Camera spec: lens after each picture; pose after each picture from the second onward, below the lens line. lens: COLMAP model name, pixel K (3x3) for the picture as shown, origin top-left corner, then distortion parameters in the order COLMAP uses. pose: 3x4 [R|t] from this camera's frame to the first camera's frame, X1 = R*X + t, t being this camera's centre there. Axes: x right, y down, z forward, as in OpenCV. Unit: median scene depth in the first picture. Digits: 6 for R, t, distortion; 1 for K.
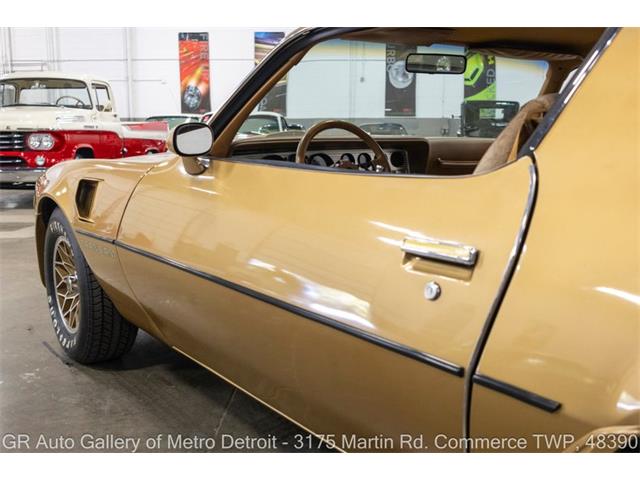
lens RADIAL K [[676.0, 0, 320.0], [0, 676.0, 240.0], [0, 0, 1]] dist [-0.012916, -0.006435]
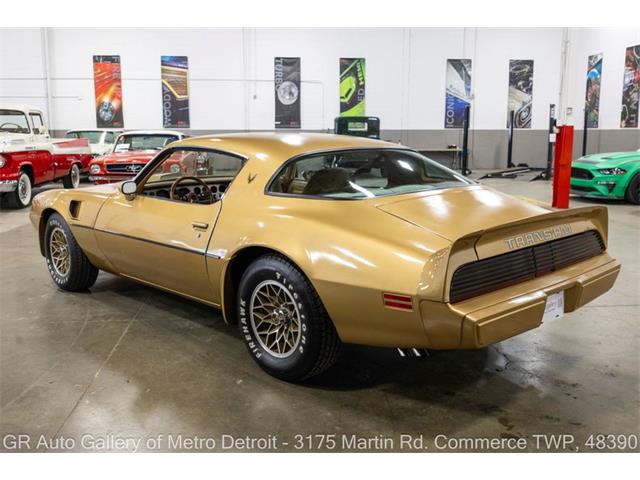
lens RADIAL K [[676.0, 0, 320.0], [0, 676.0, 240.0], [0, 0, 1]] dist [-0.012916, -0.006435]
pose [[0.992096, -0.023947, 0.123174, 0.024611], [0.023259, 0.999705, 0.007022, 0.006183], [-0.123306, -0.004102, 0.992360, -0.188510]]
